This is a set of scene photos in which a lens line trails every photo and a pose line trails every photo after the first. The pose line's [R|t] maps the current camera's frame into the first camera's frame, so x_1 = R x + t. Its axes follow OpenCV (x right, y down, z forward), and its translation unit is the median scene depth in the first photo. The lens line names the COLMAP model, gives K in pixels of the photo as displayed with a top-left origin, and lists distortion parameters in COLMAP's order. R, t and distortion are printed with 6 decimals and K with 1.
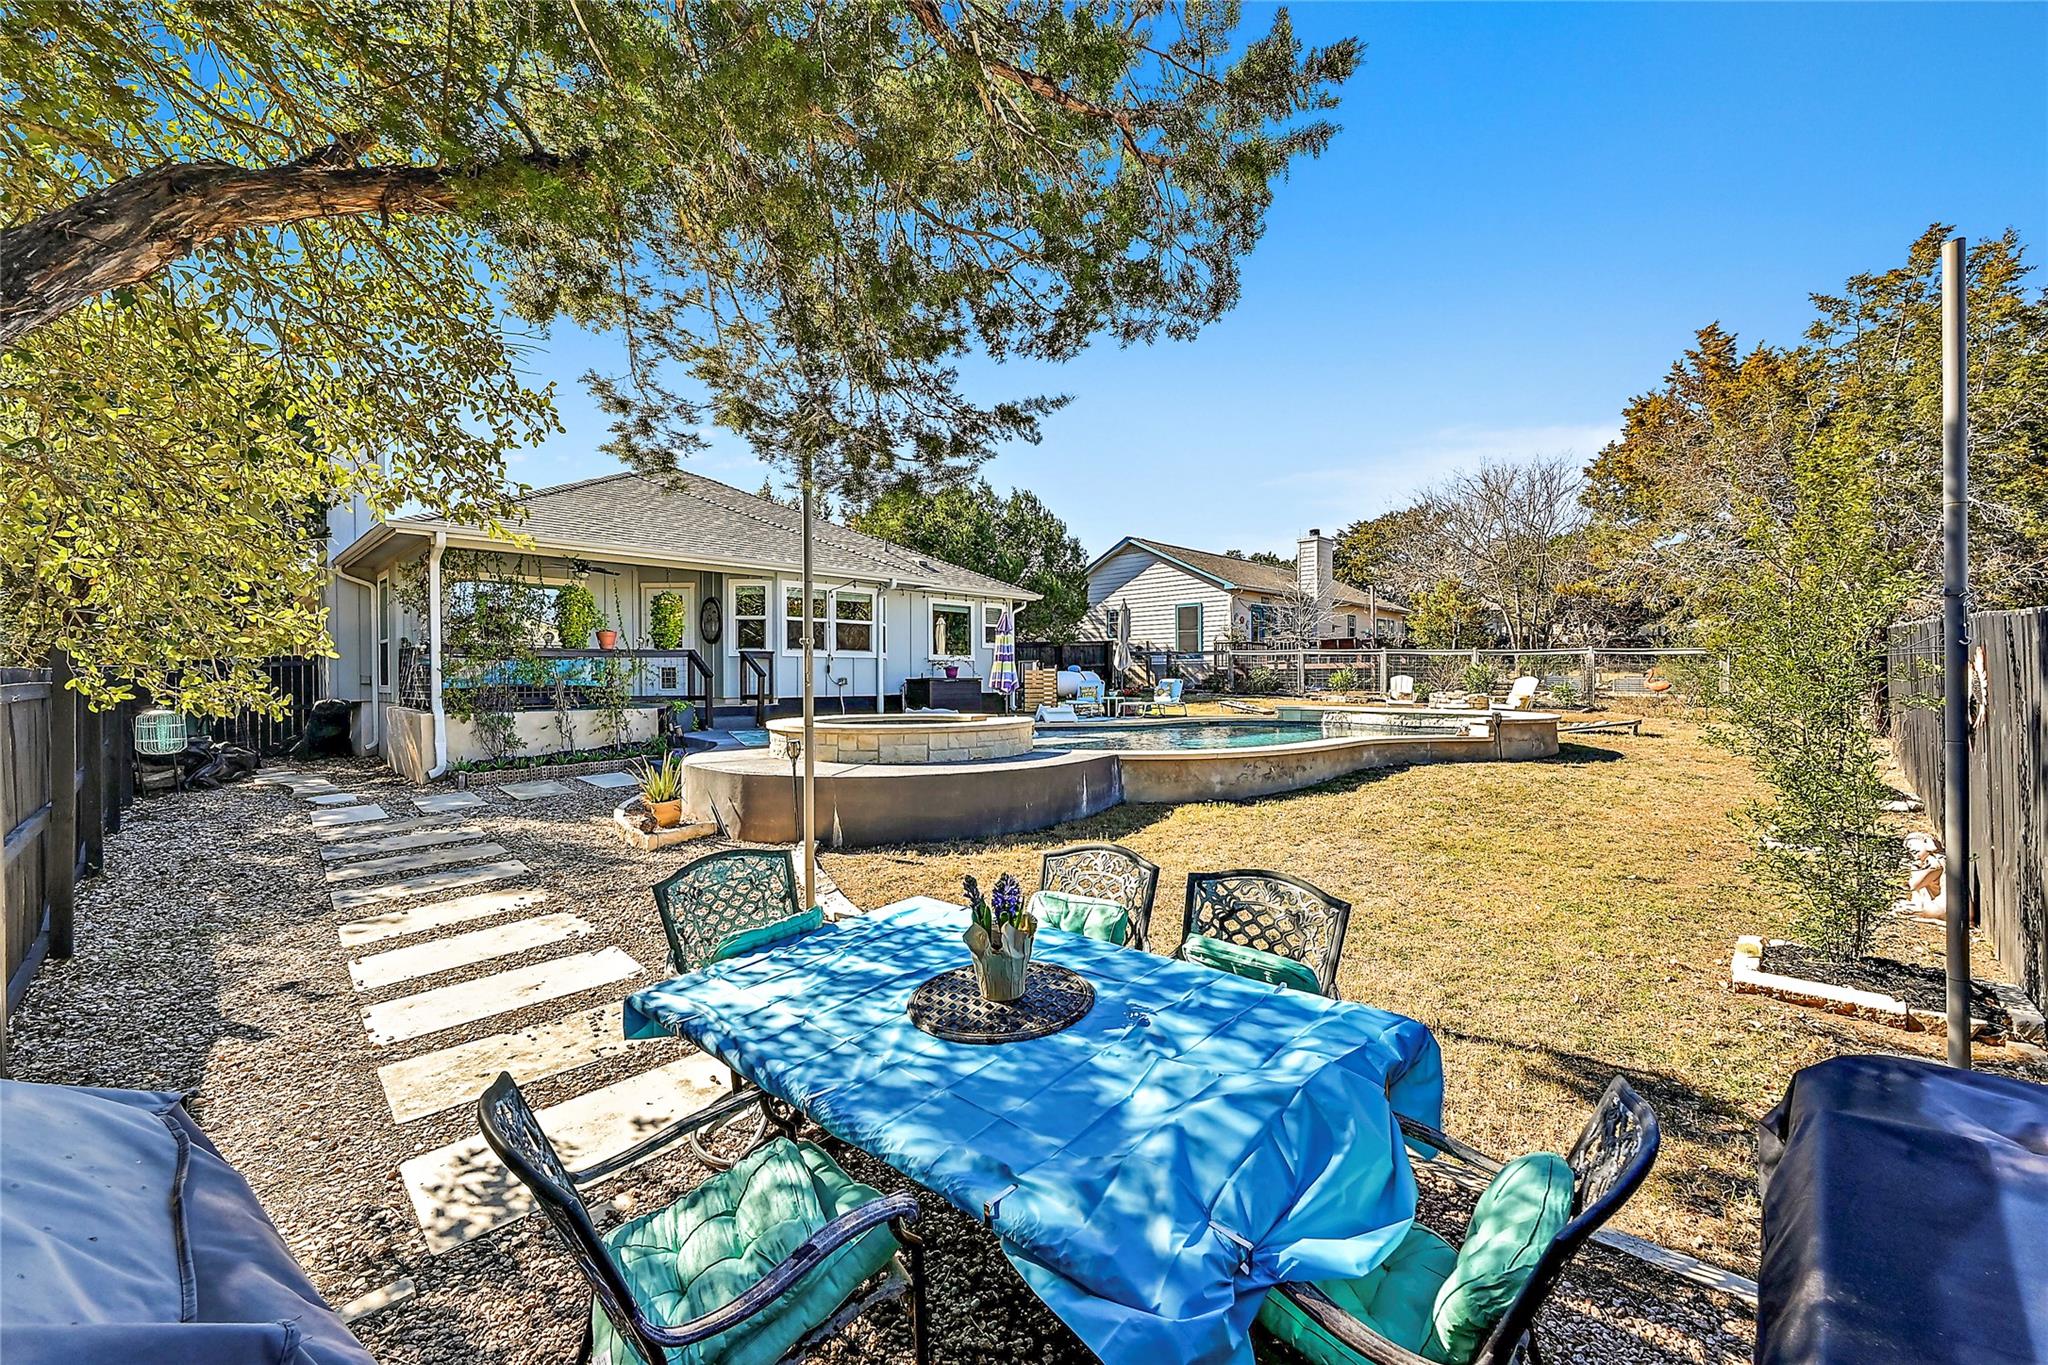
lens RADIAL K [[828.4, 0, 1024.0], [0, 828.4, 682.5], [0, 0, 1]] dist [0.000094, 0.000040]
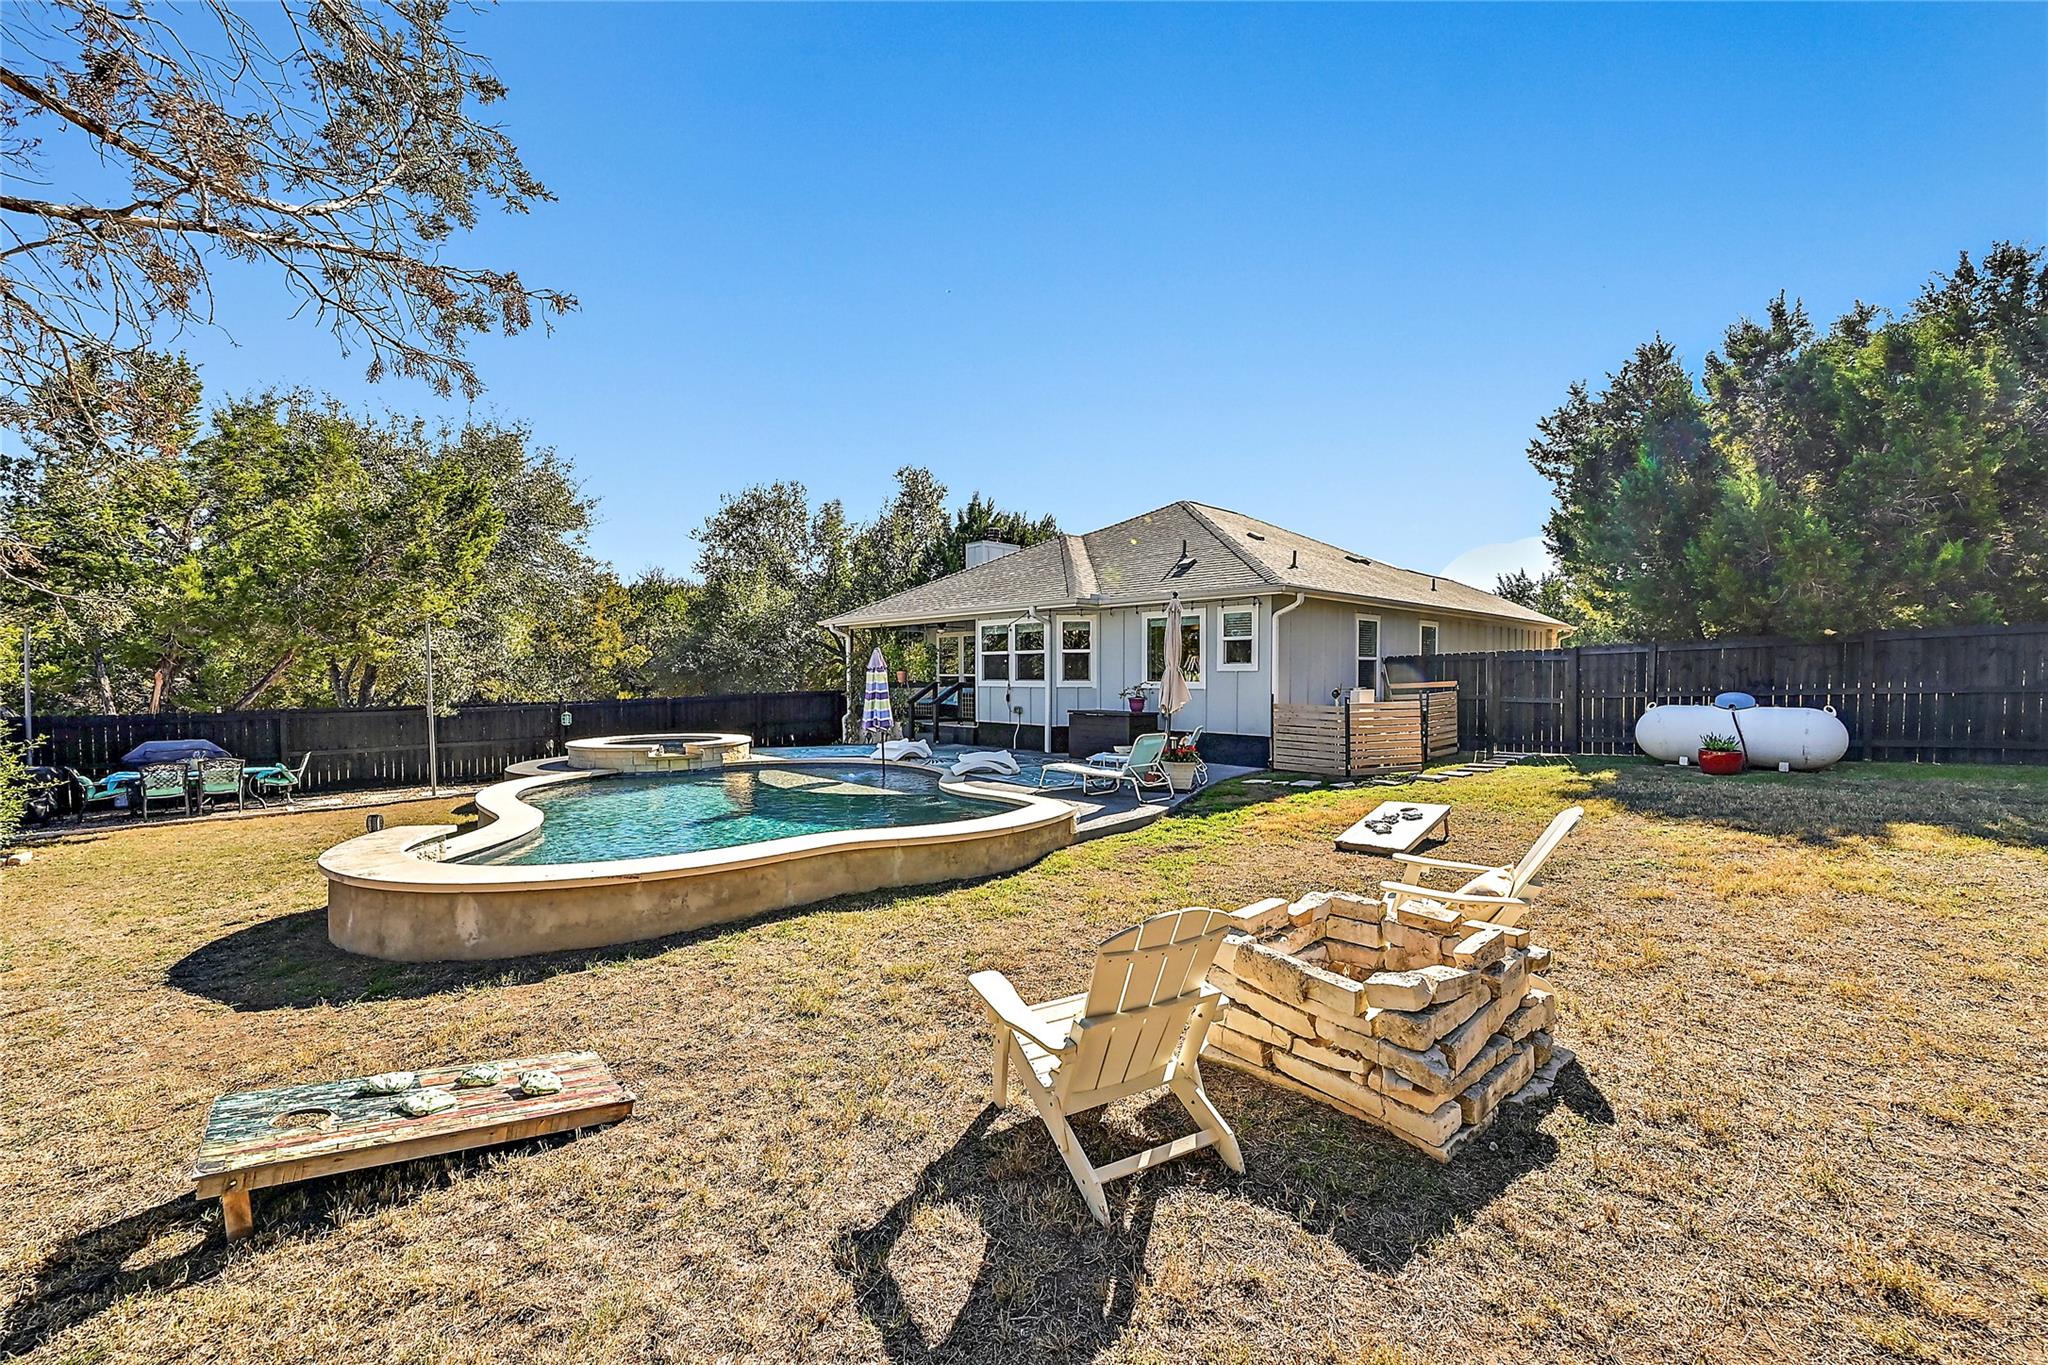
lens RADIAL K [[782.3, 0, 1024.0], [0, 782.3, 682.5], [0, 0, 1]] dist [-0.000228, 0.000005]
pose [[-0.019953, 0.009169, -0.999759, 0.643411], [-0.005570, 0.999941, 0.009282, -0.038282], [0.999785, 0.005754, -0.019900, 0.862887]]
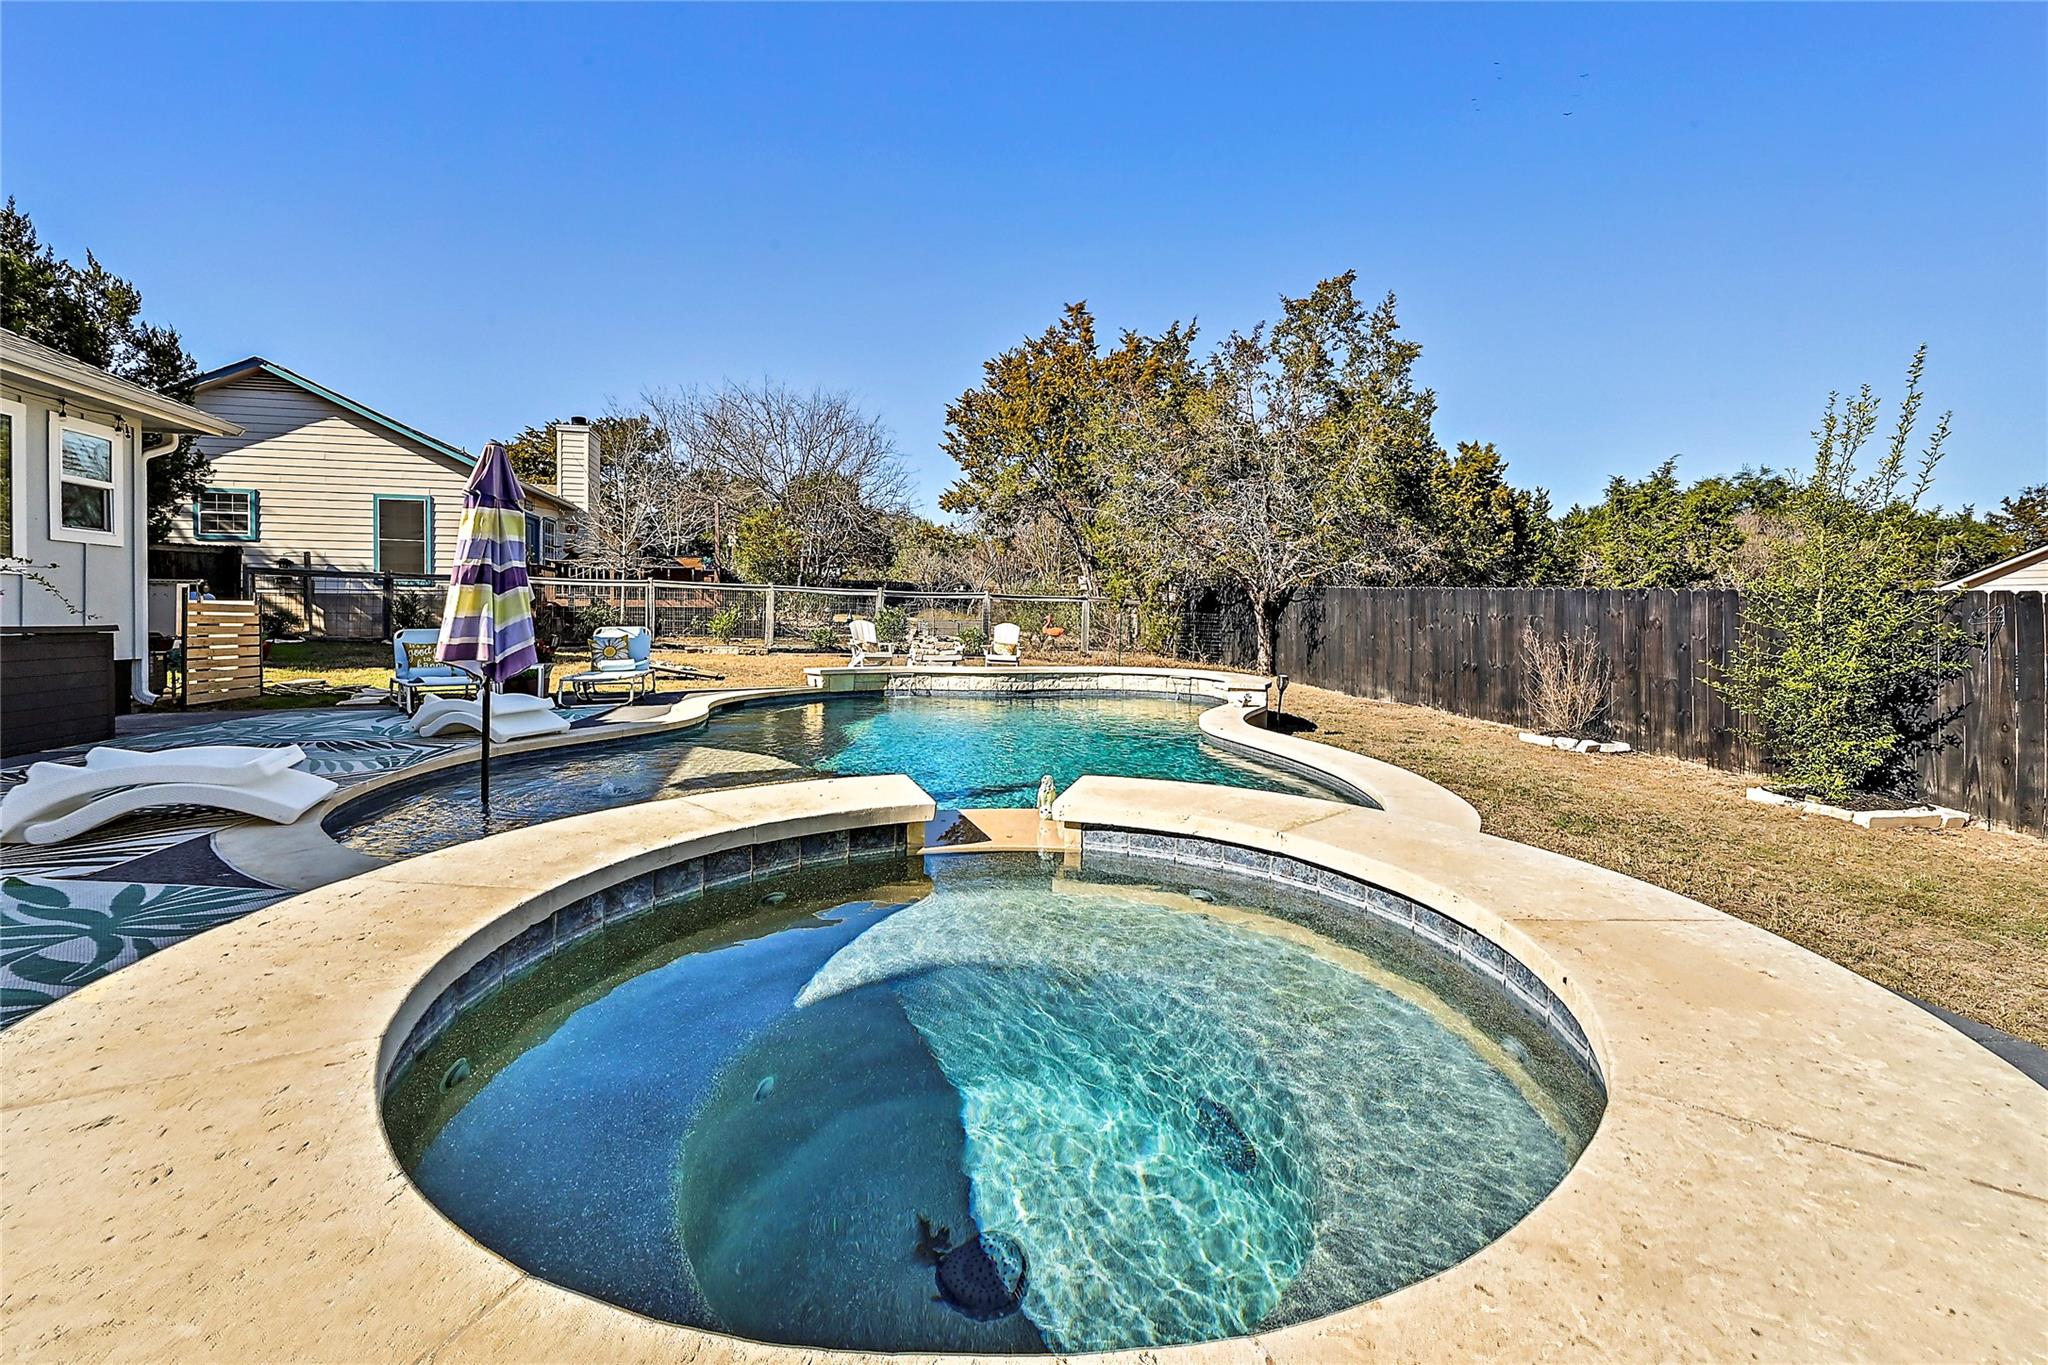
lens RADIAL K [[844.3, 0, 1023.1], [0, 844.3, 602.5], [0, 0, 1]] dist [-0.001938, -0.000746]
pose [[0.505402, 0.021477, 0.862616, -0.158037], [-0.005478, 0.999750, -0.021681, -0.008990], [-0.862866, 0.006232, 0.505394, 0.464775]]
